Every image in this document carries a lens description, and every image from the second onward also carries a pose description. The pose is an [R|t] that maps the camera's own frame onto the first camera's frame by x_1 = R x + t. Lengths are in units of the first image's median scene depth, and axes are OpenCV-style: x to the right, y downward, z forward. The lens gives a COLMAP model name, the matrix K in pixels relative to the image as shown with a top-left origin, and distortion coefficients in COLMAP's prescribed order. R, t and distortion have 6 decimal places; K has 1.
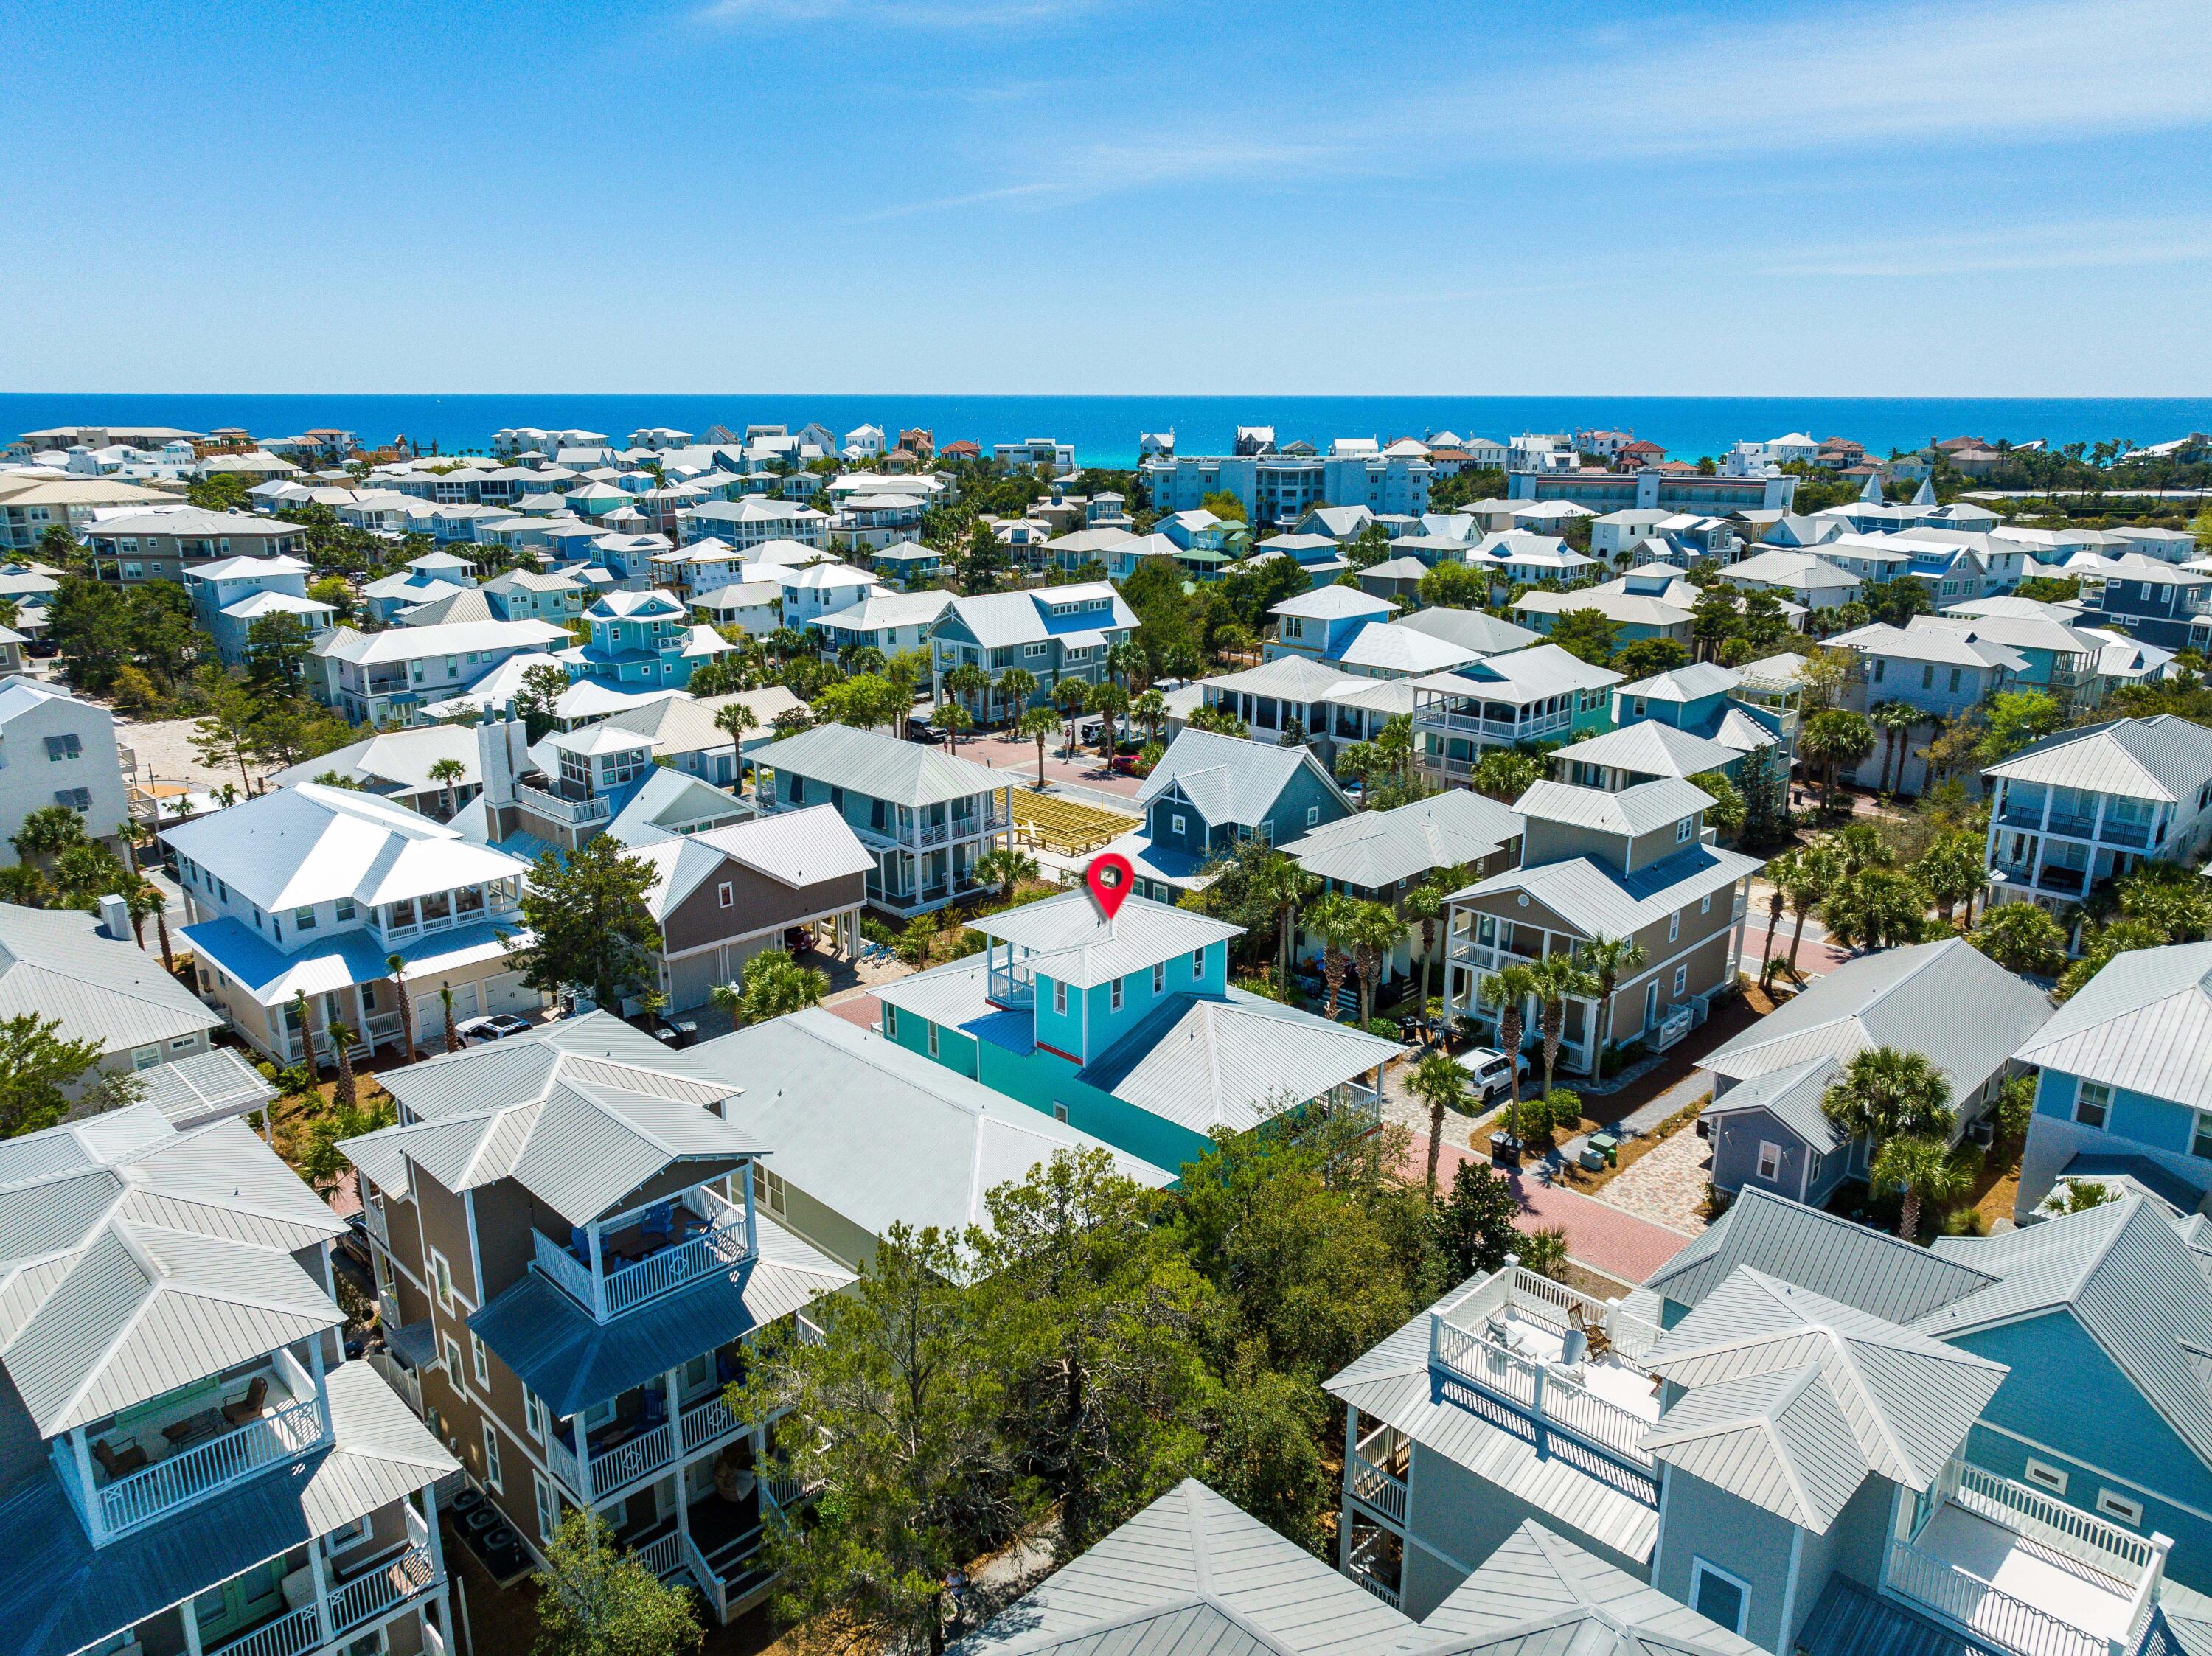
lens RADIAL K [[1542.7, 0, 1103.4], [0, 1542.7, 831.1], [0, 0, 1]] dist [-0.009855, 0.009990]
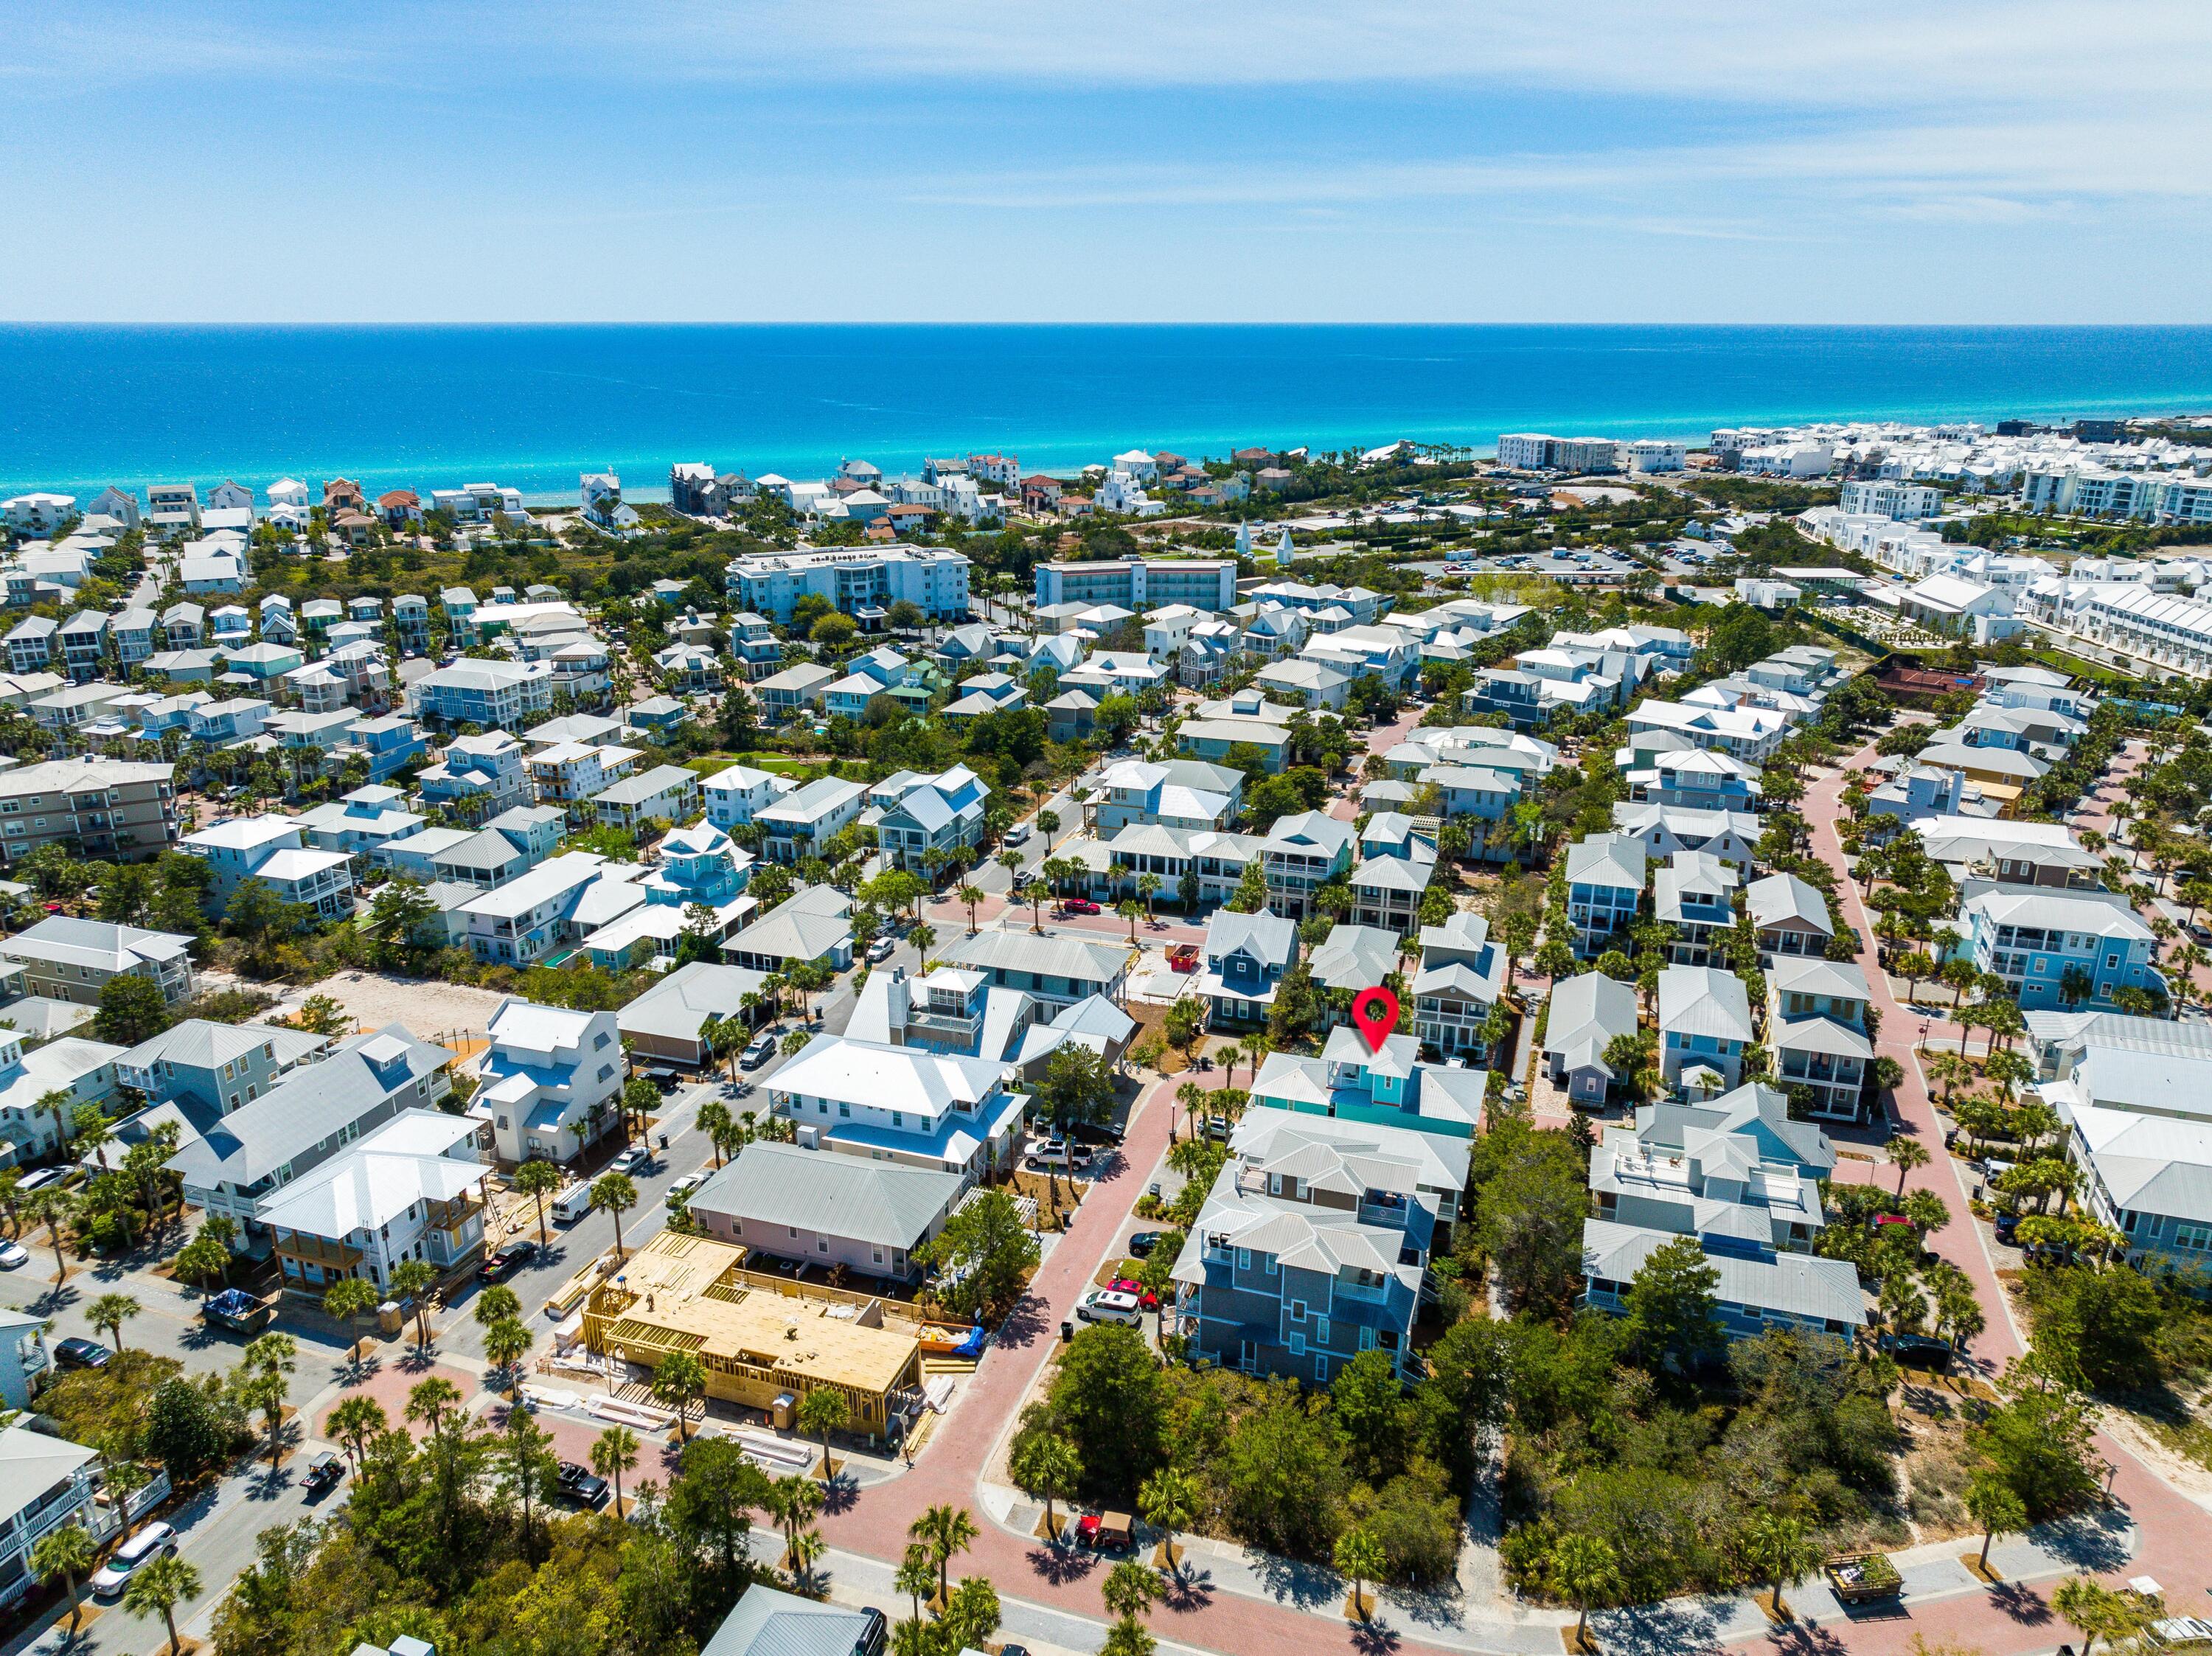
lens RADIAL K [[1542.7, 0, 1097.3], [0, 1542.7, 828.3], [0, 0, 1]] dist [-0.009855, 0.009990]
pose [[0.895430, -0.144664, 0.421044, -0.483688], [0.125714, 0.989407, 0.072589, -0.182253], [-0.427085, -0.012068, 0.904131, -0.361413]]
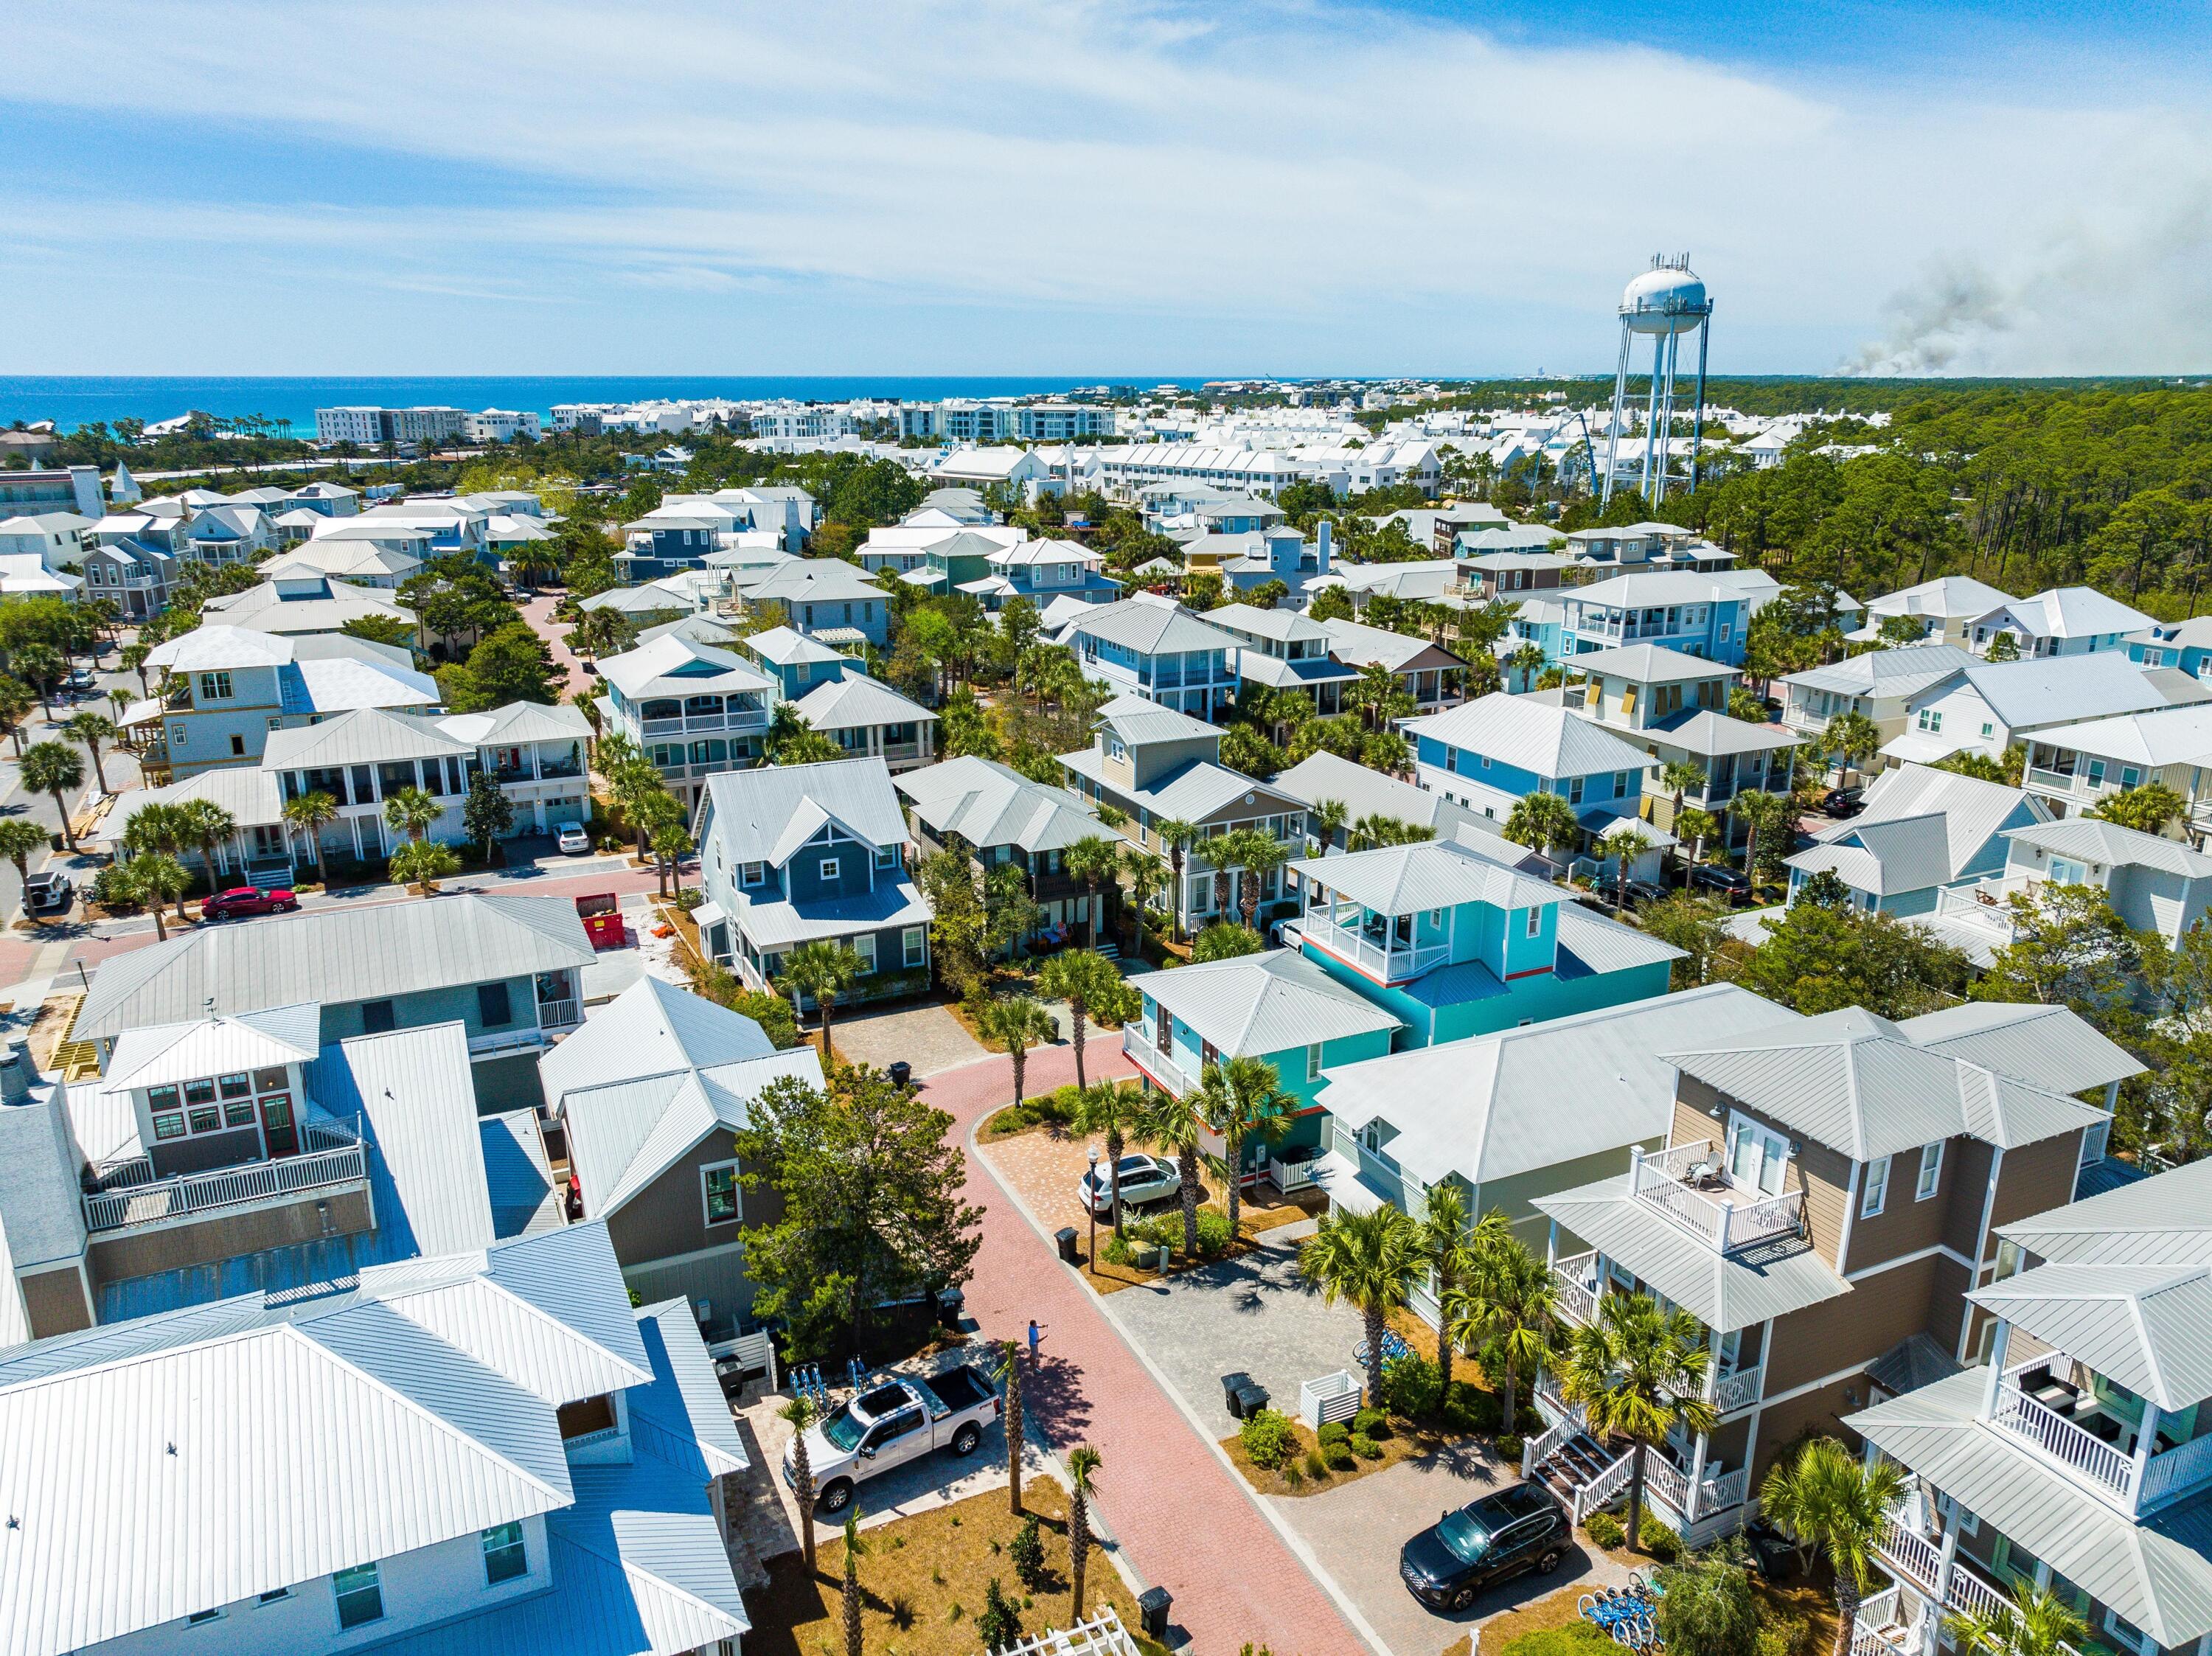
lens RADIAL K [[1529.6, 0, 1104.6], [0, 1529.6, 828.8], [0, 0, 1]] dist [0.000347, -0.006050]
pose [[0.329095, -0.269380, 0.905059, -0.364981], [0.256956, 0.947827, 0.188676, -0.080294], [-0.908664, 0.170468, 0.381144, 0.277502]]
